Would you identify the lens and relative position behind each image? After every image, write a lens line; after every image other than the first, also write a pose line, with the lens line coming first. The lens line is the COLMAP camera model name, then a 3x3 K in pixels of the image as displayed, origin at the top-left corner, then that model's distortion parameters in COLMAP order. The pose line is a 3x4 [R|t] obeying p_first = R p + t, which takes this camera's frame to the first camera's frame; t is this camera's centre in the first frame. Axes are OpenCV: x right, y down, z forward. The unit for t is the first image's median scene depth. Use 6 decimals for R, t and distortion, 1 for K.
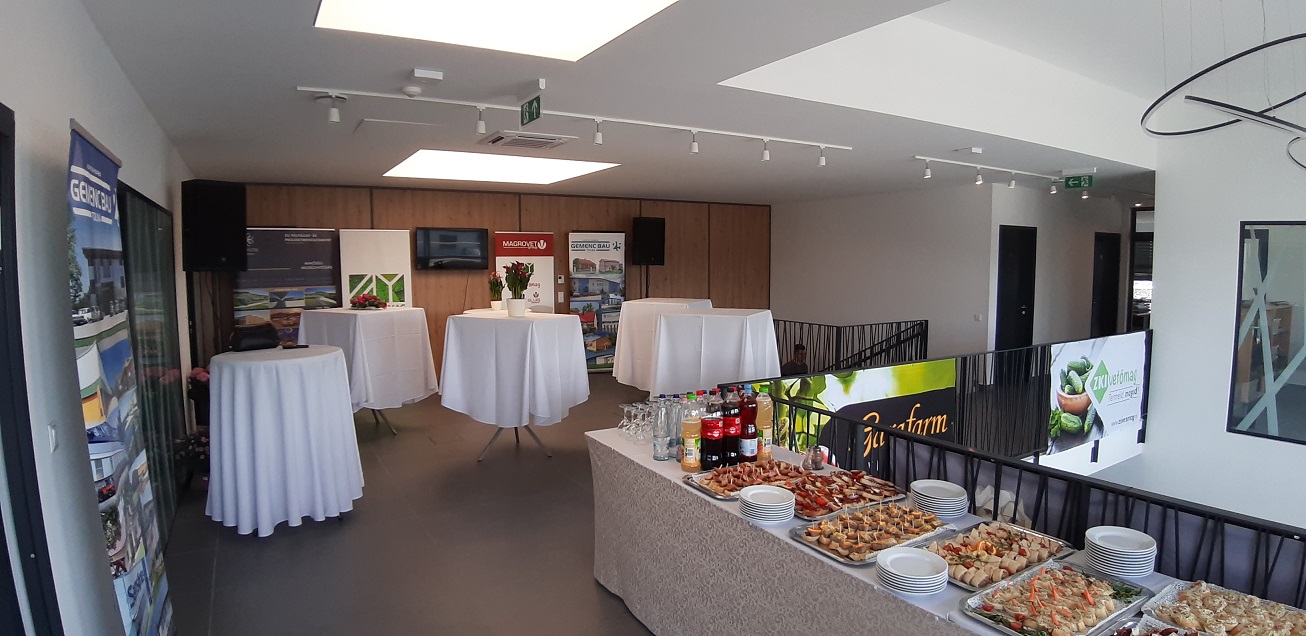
lens RADIAL K [[680.7, 0, 653.0], [0, 680.7, 318.0], [0, 0, 1]] dist [-0.065517, -0.036683]
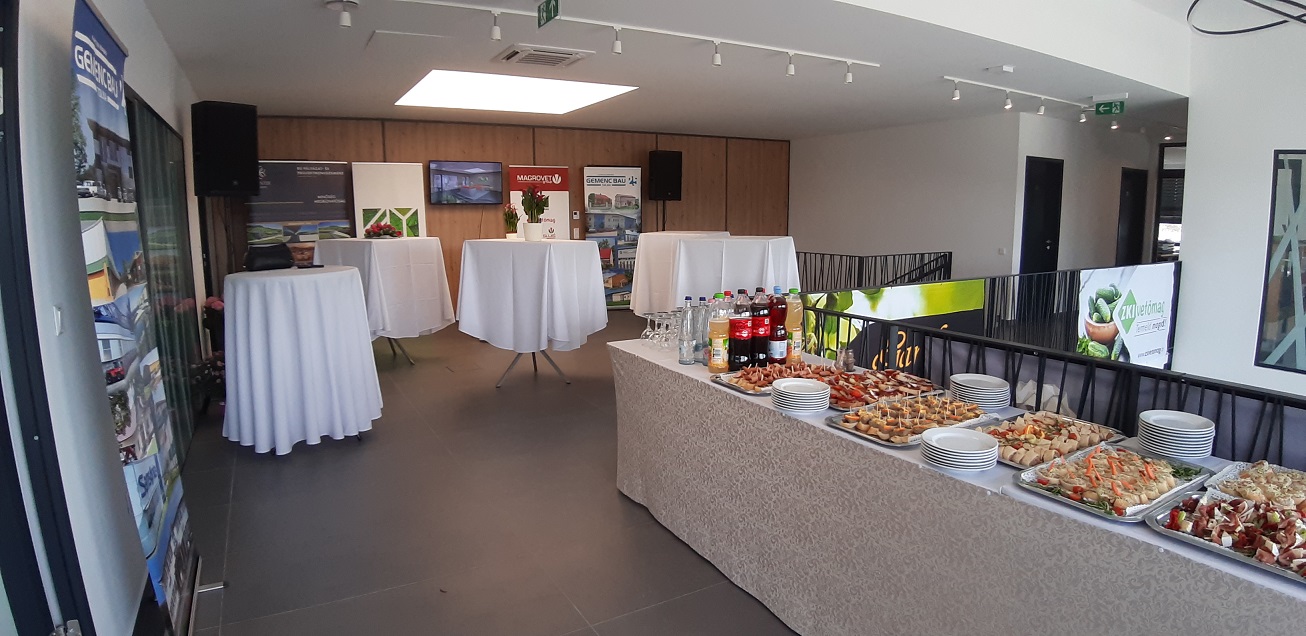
lens RADIAL K [[680.7, 0, 653.0], [0, 680.7, 318.0], [0, 0, 1]] dist [-0.065517, -0.036683]
pose [[0.999819, -0.001017, -0.018975, -0.008757], [0.002349, 0.997521, 0.070334, 0.036136], [0.018856, -0.070366, 0.997343, 0.015123]]
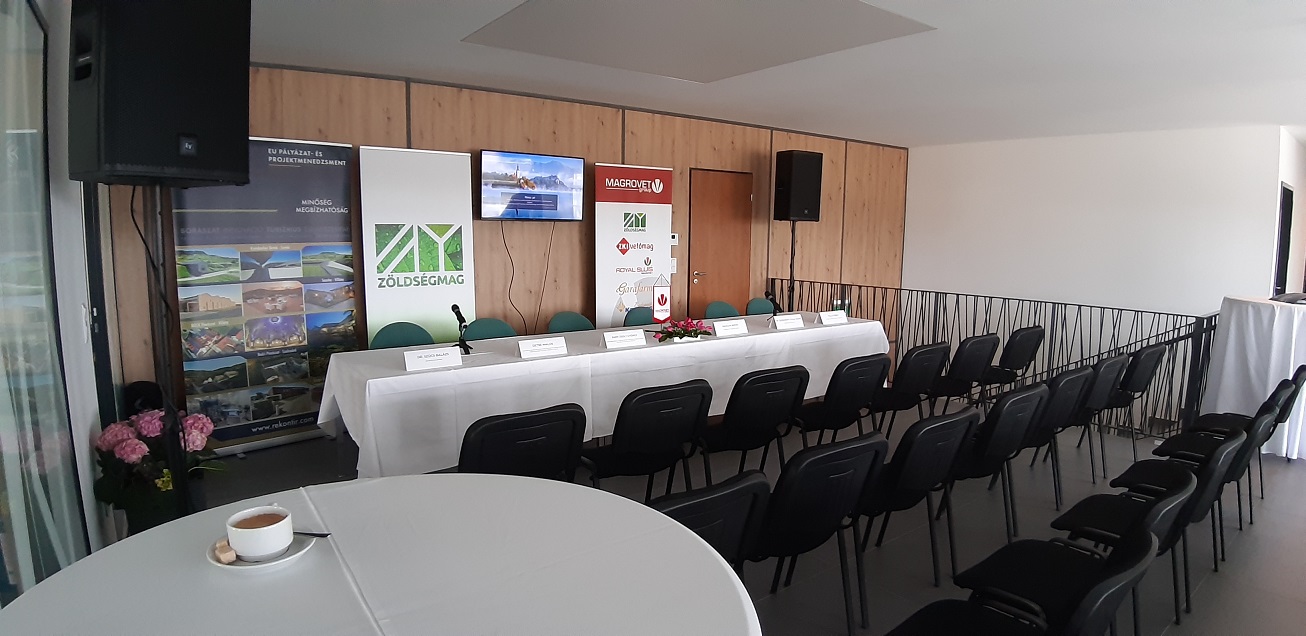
lens RADIAL K [[680.7, 0, 653.0], [0, 680.7, 318.0], [0, 0, 1]] dist [-0.065517, -0.036683]
pose [[0.994927, 0.004140, 0.100511, -0.353449], [-0.008967, 0.998825, 0.047624, -0.016159], [-0.100196, -0.048283, 0.993795, 0.504945]]
